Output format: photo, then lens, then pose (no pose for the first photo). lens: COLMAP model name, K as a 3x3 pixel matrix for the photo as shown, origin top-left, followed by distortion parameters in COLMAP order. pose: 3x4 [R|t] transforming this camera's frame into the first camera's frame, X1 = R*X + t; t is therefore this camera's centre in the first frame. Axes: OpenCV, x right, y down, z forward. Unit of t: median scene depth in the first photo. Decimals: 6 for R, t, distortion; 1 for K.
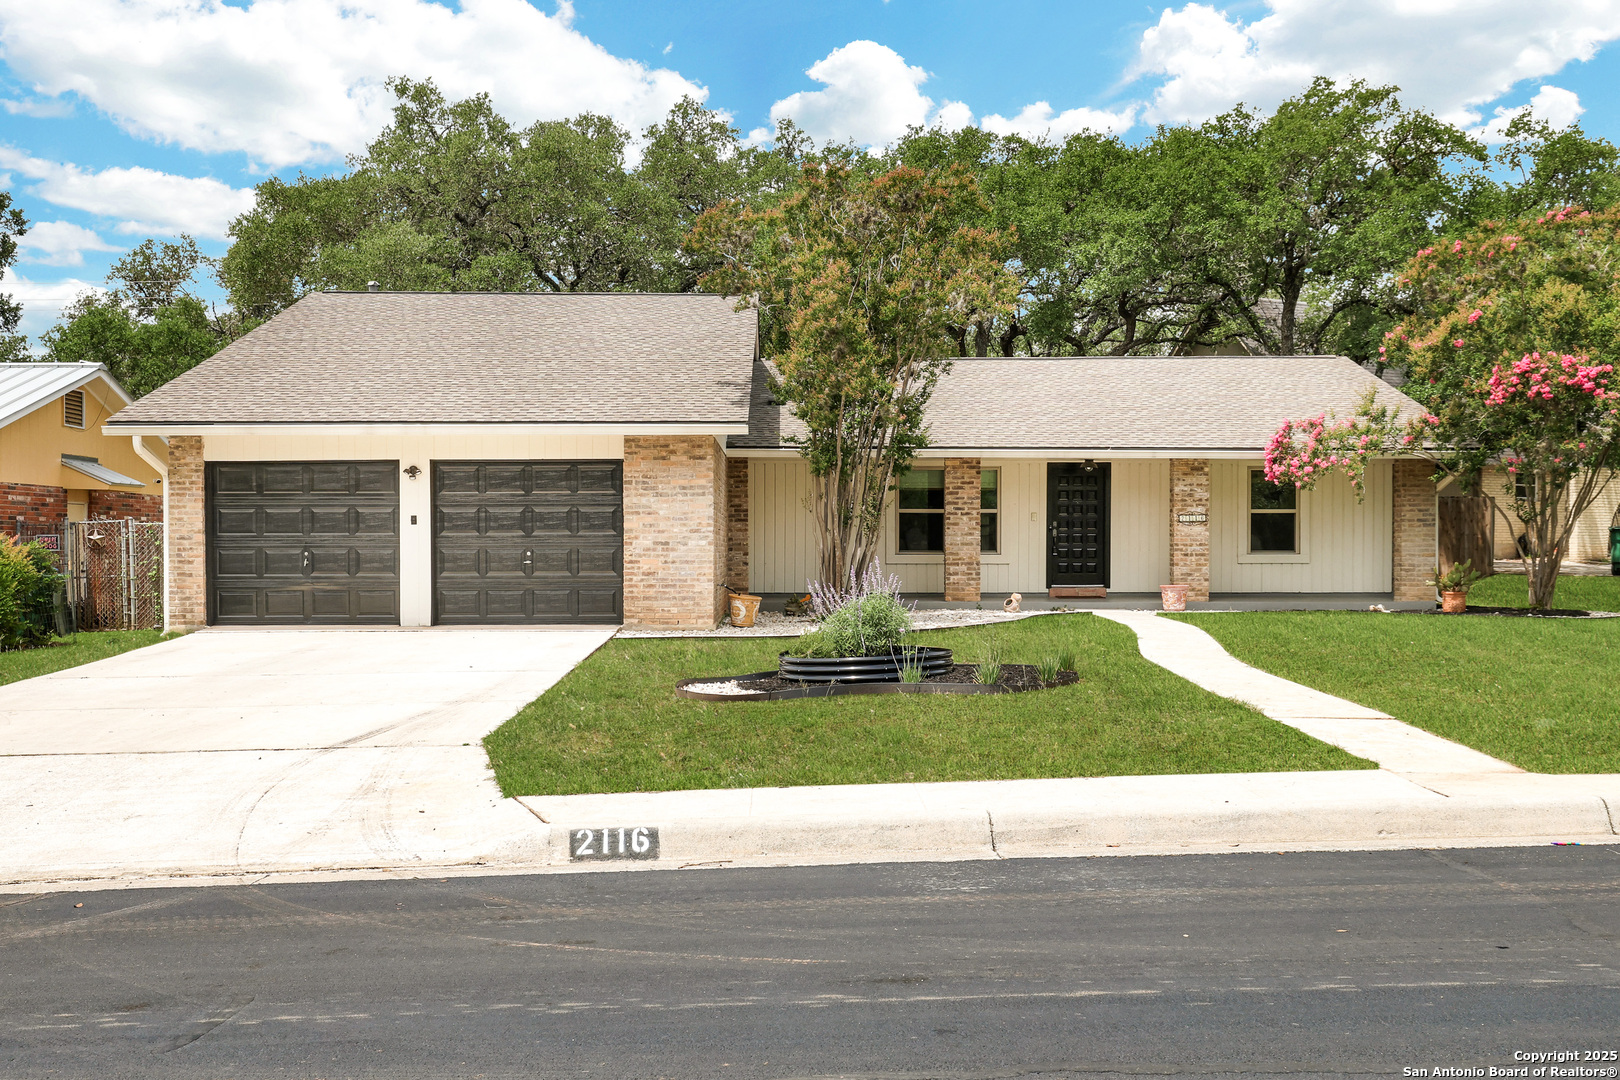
lens RADIAL K [[1491.0, 0, 814.4], [0, 1491.0, 545.2], [0, 0, 1]] dist [-0.012326, 0.000000]
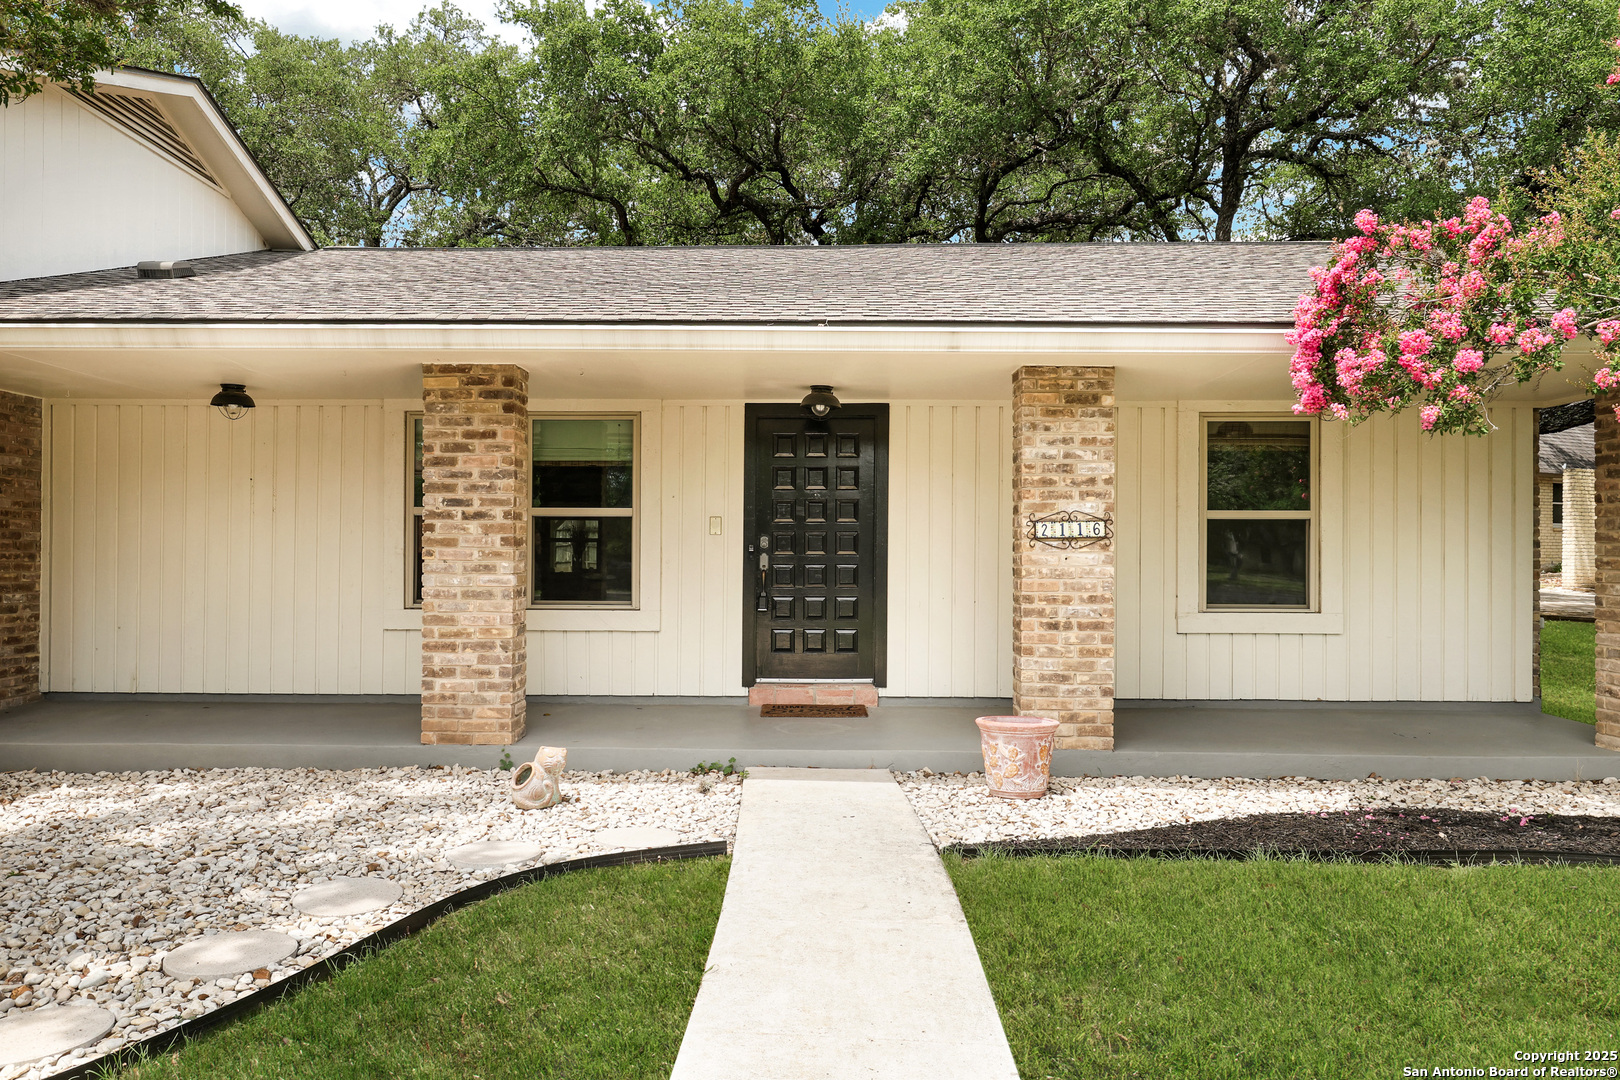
lens RADIAL K [[1084.9, 0, 804.7], [0, 1084.9, 534.3], [0, 0, 1]] dist [0.002292, 0.001042]
pose [[0.999977, 0.003652, -0.005716, 0.187477], [-0.003739, 0.999875, -0.015337, -0.012360], [0.005659, 0.015358, 0.999866, 0.722574]]
